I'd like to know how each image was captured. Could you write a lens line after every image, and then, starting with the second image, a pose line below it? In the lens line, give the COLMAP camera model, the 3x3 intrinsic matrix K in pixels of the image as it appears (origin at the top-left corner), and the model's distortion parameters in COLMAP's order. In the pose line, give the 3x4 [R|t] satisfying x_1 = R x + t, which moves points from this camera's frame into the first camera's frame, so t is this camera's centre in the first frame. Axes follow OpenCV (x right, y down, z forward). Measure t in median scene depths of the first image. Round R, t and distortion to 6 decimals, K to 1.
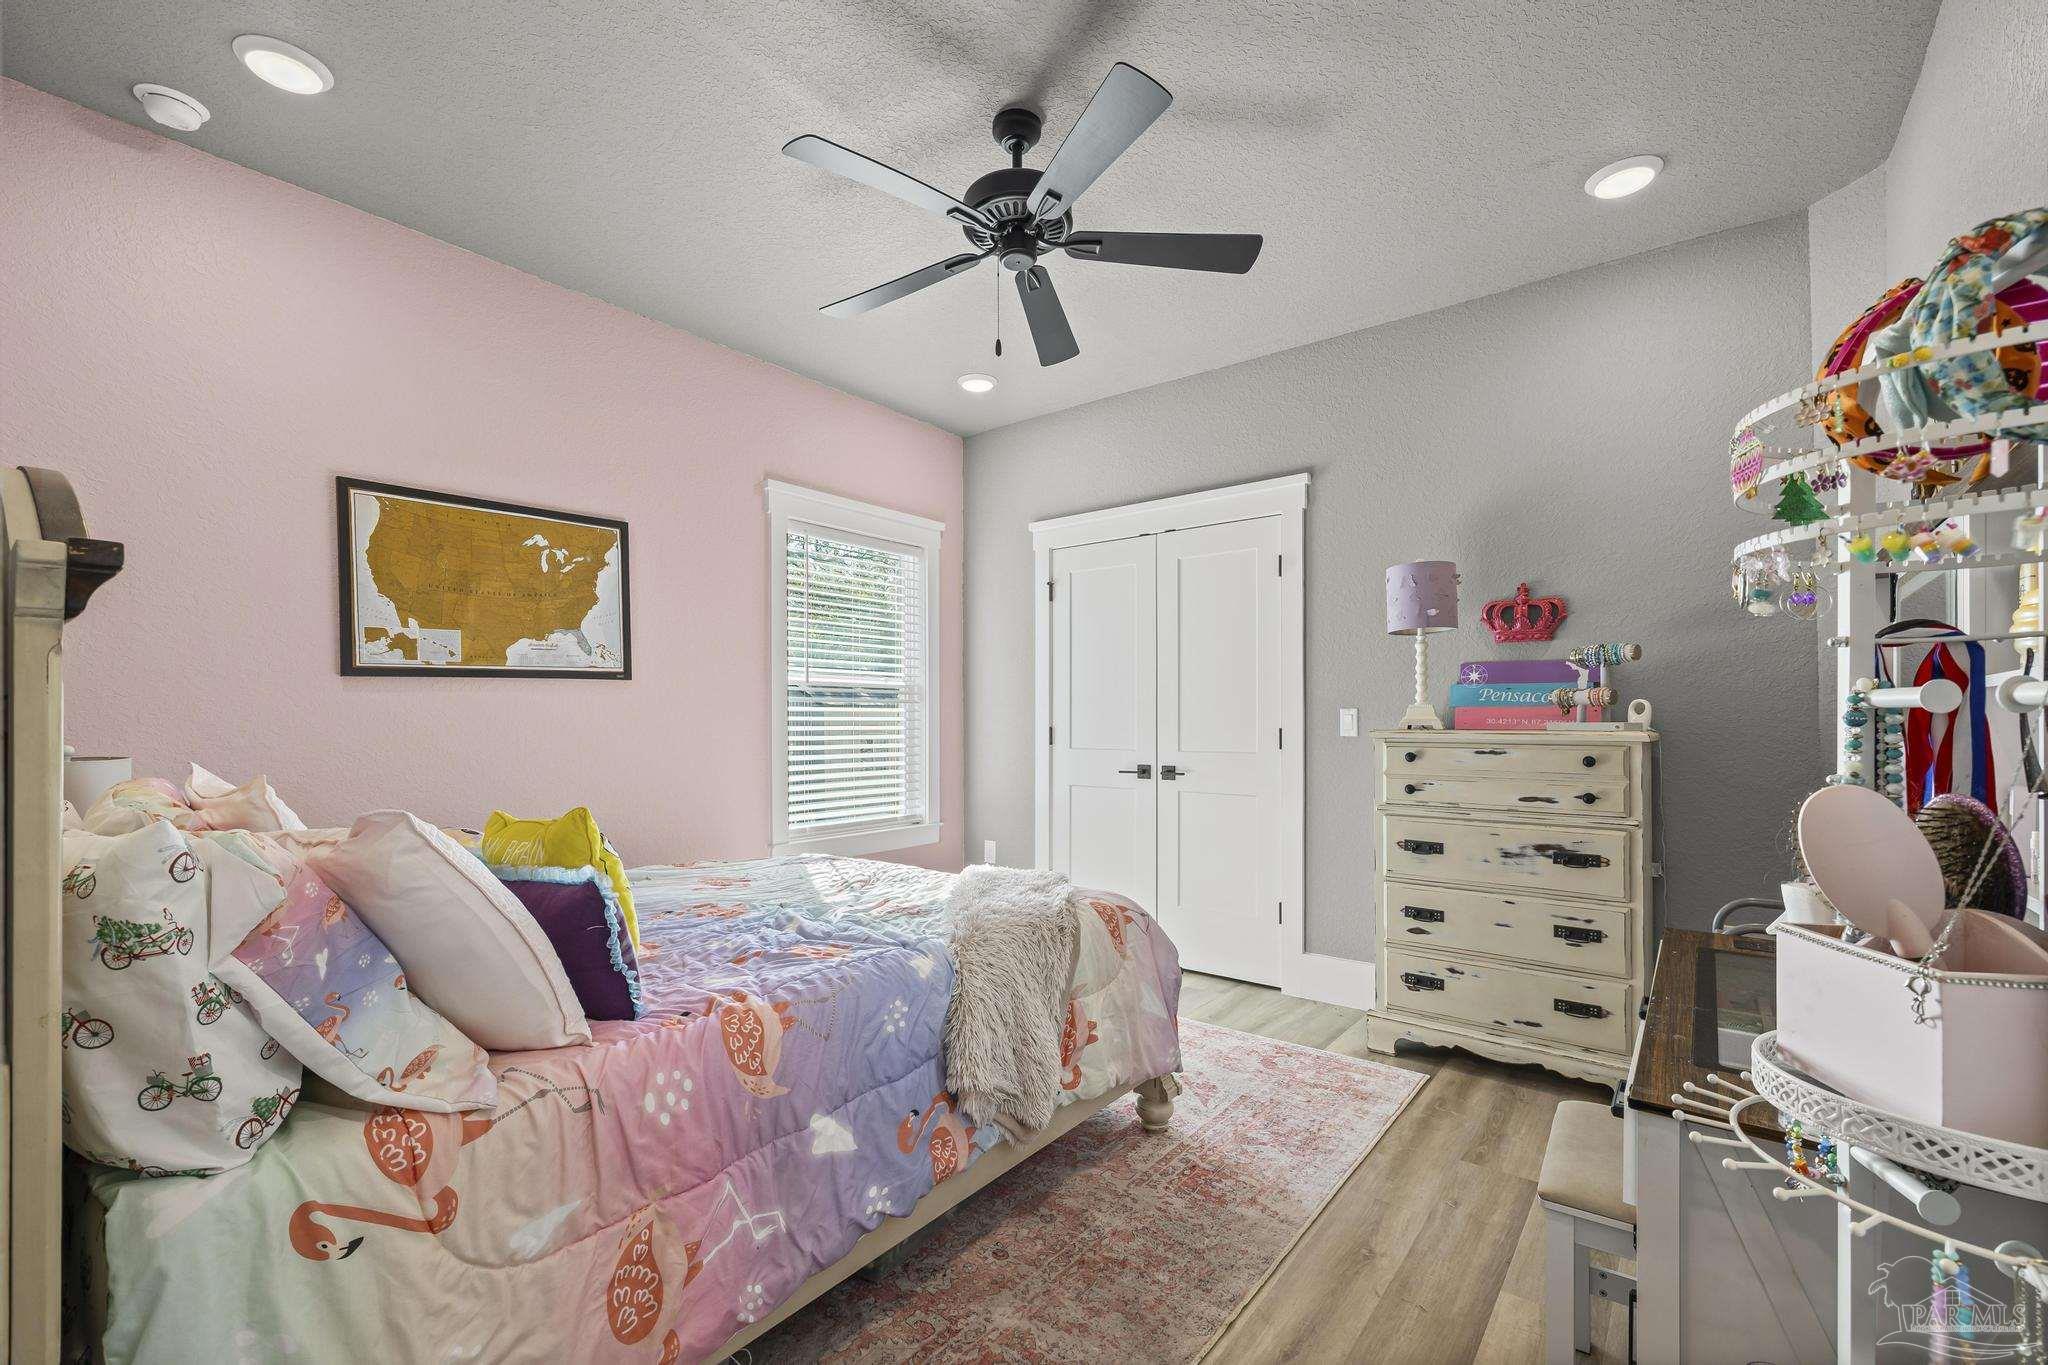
lens RADIAL K [[875.9, 0, 1020.9], [0, 875.9, 710.0], [0, 0, 1]] dist [0.000515, 0.000748]
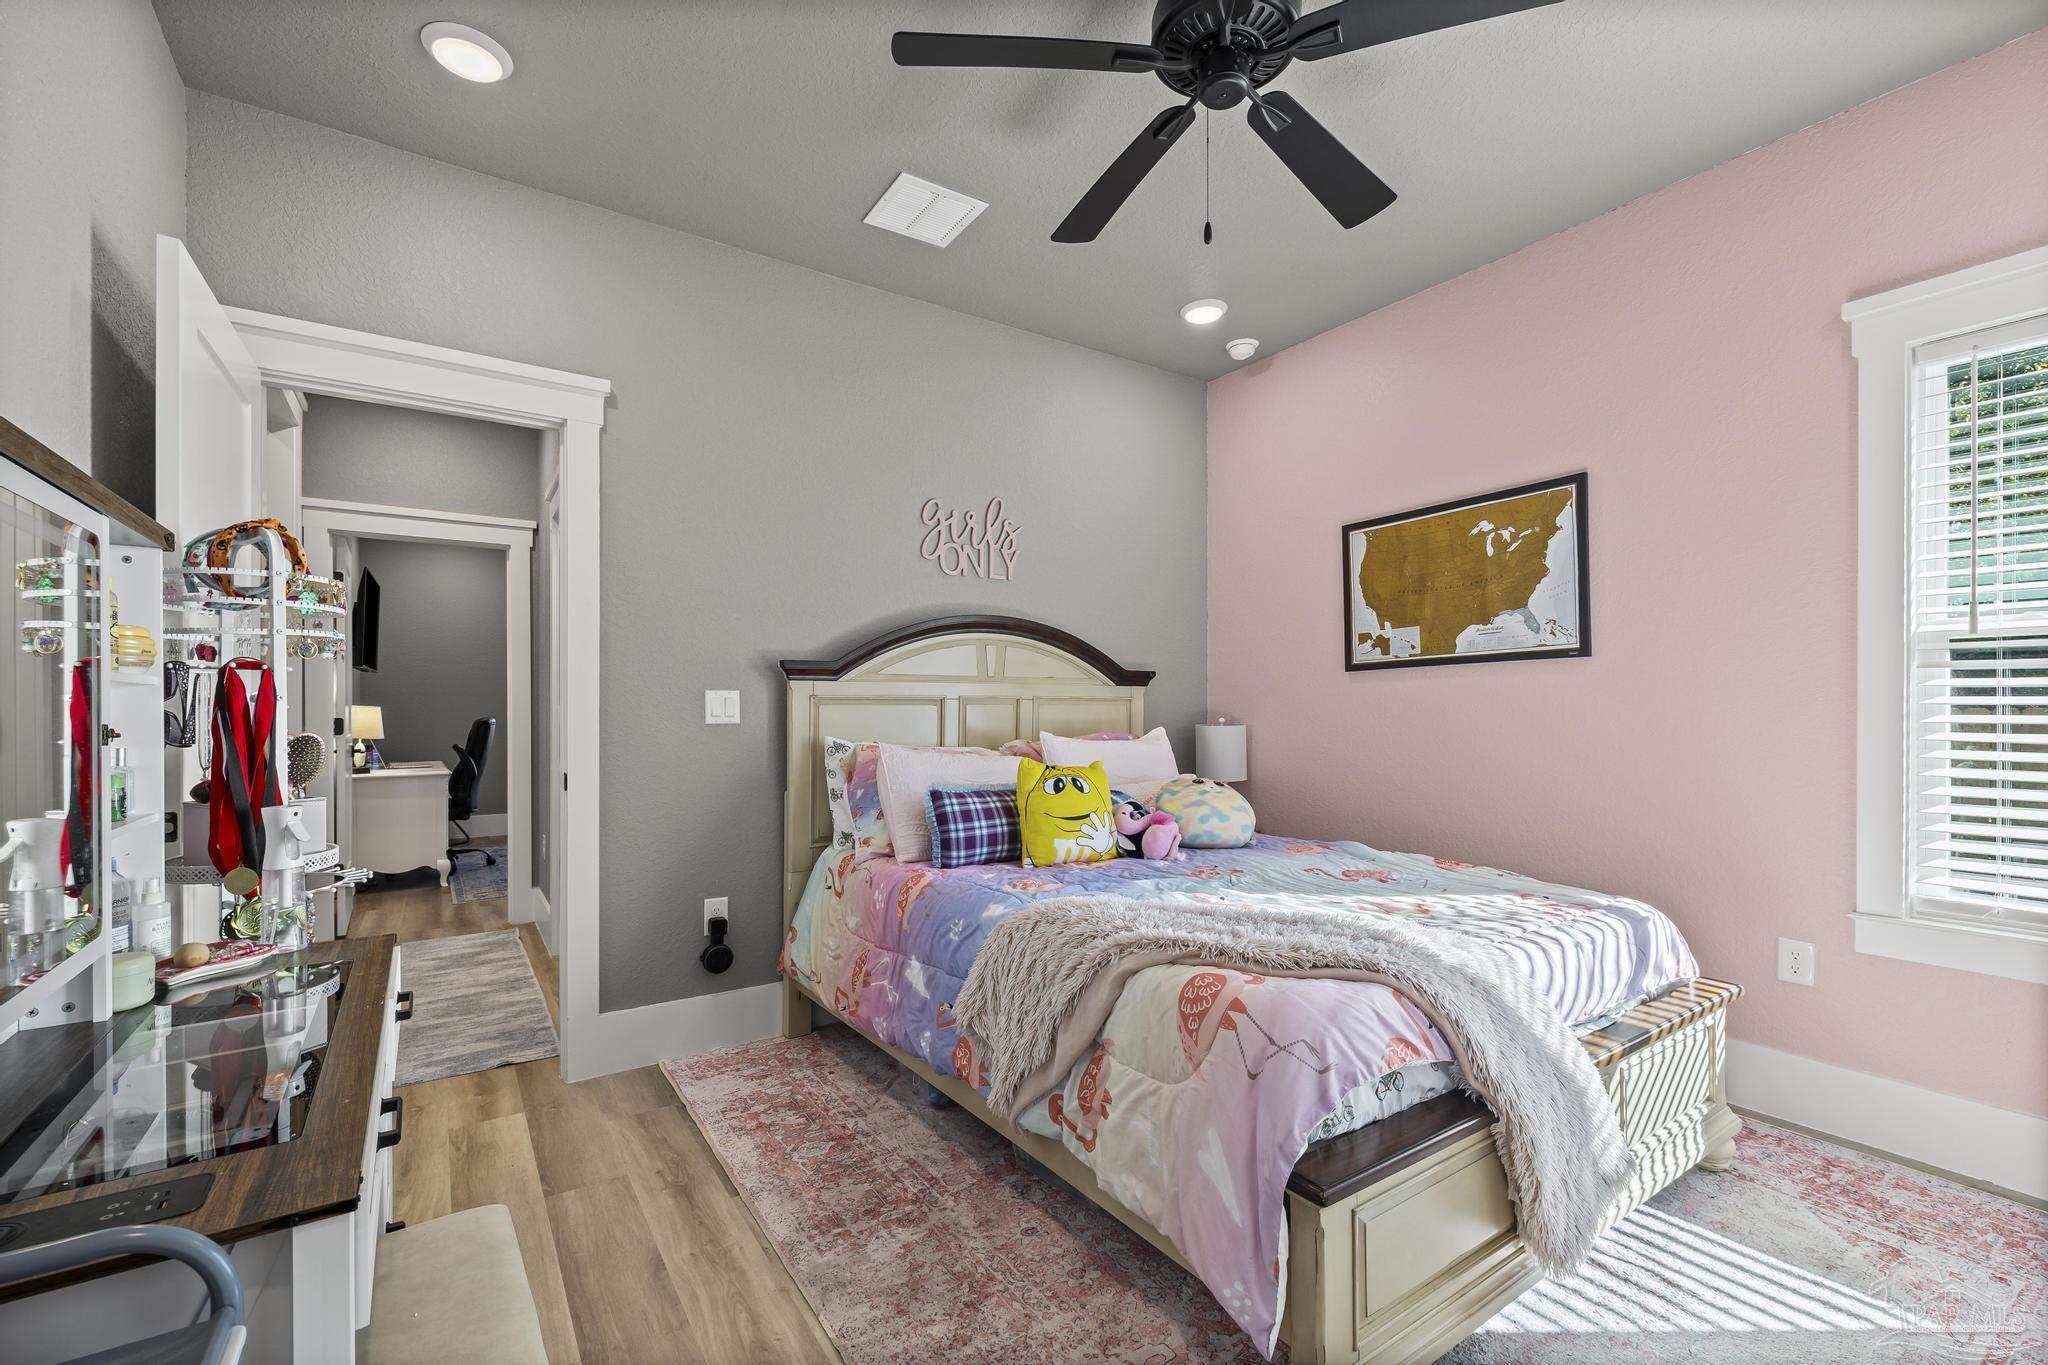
lens RADIAL K [[875.9, 0, 1020.9], [0, 875.9, 710.0], [0, 0, 1]] dist [0.000515, 0.000748]
pose [[-0.308268, 0.009702, -0.951250, 0.599117], [0.014606, 0.999878, 0.005464, 0.005155], [0.951187, -0.012210, -0.308372, 0.832722]]
